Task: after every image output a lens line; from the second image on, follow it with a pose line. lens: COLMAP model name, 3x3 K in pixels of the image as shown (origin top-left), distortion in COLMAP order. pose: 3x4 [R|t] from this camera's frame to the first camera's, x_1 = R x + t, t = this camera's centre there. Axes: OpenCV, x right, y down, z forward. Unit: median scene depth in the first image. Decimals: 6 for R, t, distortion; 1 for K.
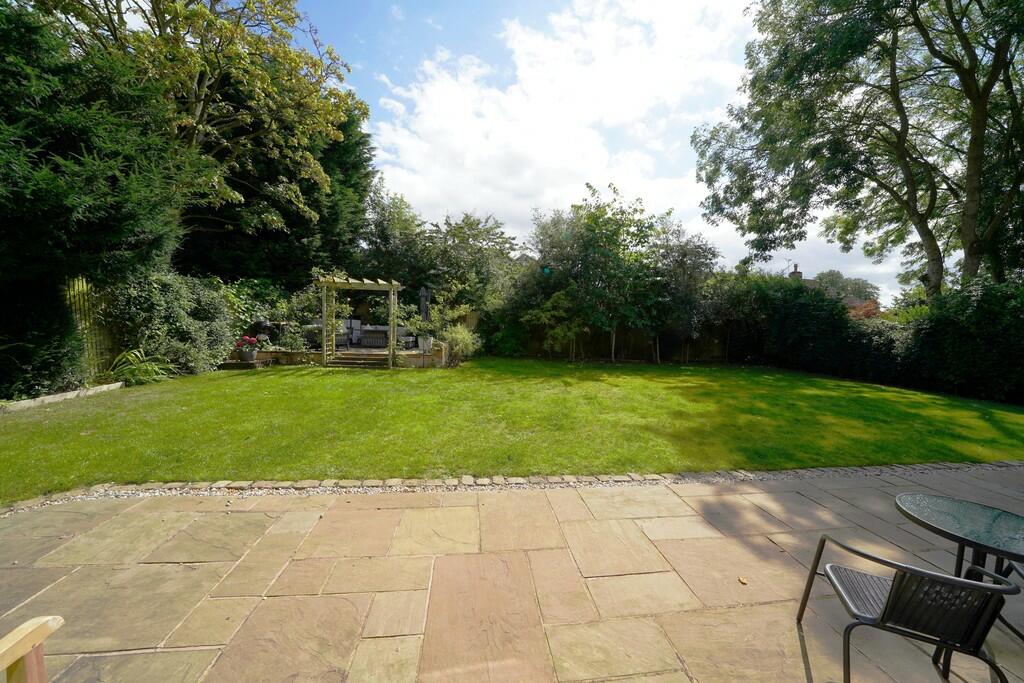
lens RADIAL K [[354.8, 0, 503.6], [0, 354.8, 339.3], [0, 0, 1]] dist [-0.002590, -0.000035]
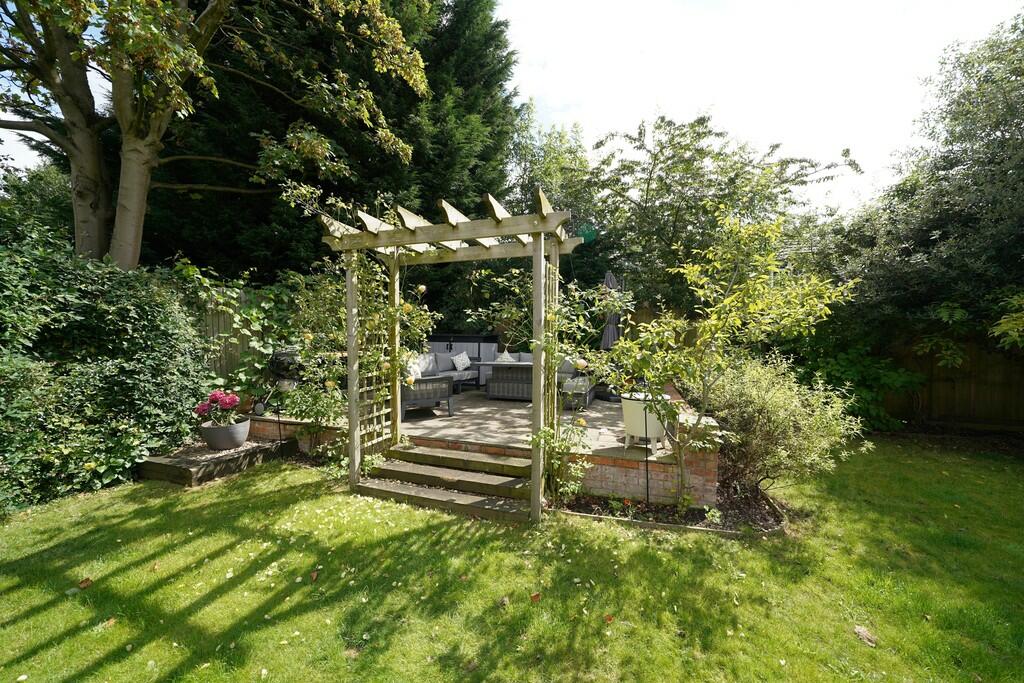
lens RADIAL K [[354.8, 0, 511.9], [0, 354.8, 337.1], [0, 0, 1]] dist [-0.002590, -0.000035]
pose [[0.912734, -0.030067, -0.407446, -0.218982], [0.007321, 0.998332, -0.057271, -0.045693], [0.408488, 0.049290, 0.911432, 0.721322]]
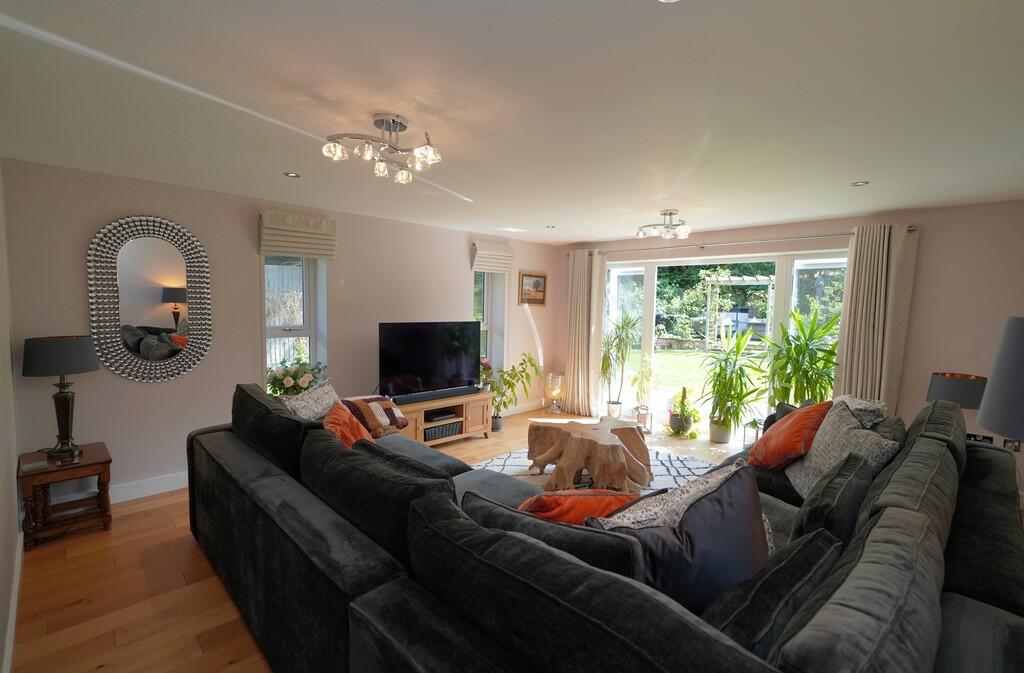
lens RADIAL K [[476.4, 0, 503.8], [0, 476.4, 338.2], [0, 0, 1]] dist [0.002073, 0.000051]
pose [[0.624565, 0.037393, -0.780077, 0.295666], [-0.039719, 0.999081, 0.016089, 0.029357], [0.779962, 0.020935, 0.625476, -0.496787]]
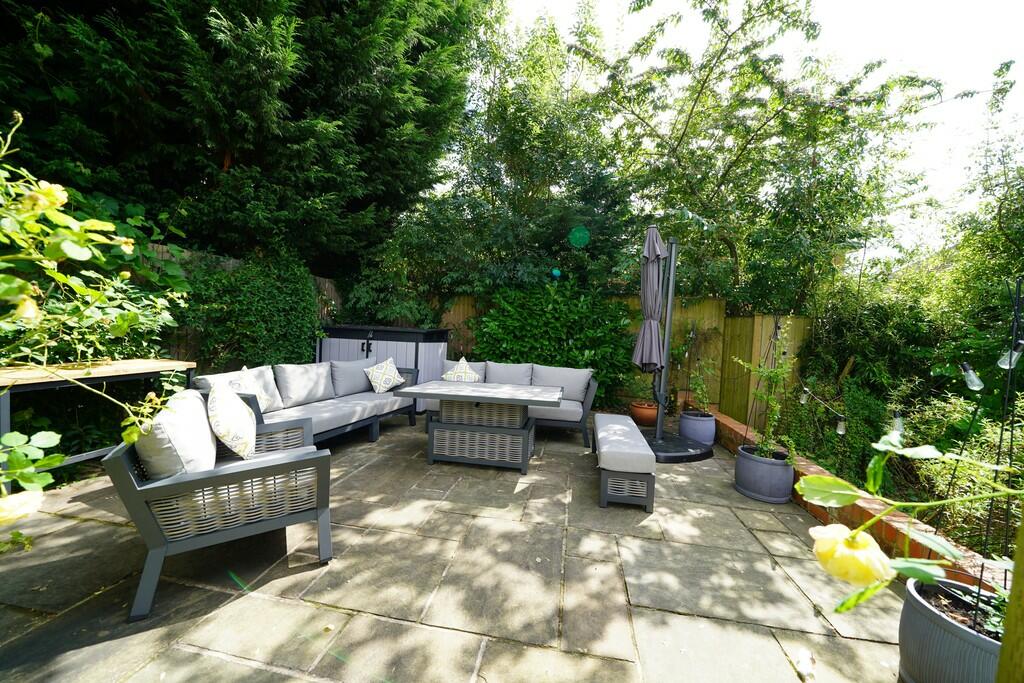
lens RADIAL K [[354.8, 0, 509.3], [0, 354.8, 341.8], [0, 0, 1]] dist [-0.002590, -0.000035]
pose [[0.963136, 0.011929, -0.268750, -0.358818], [-0.017126, 0.999709, -0.017003, -0.073443], [0.268469, 0.020979, 0.963060, 0.983428]]
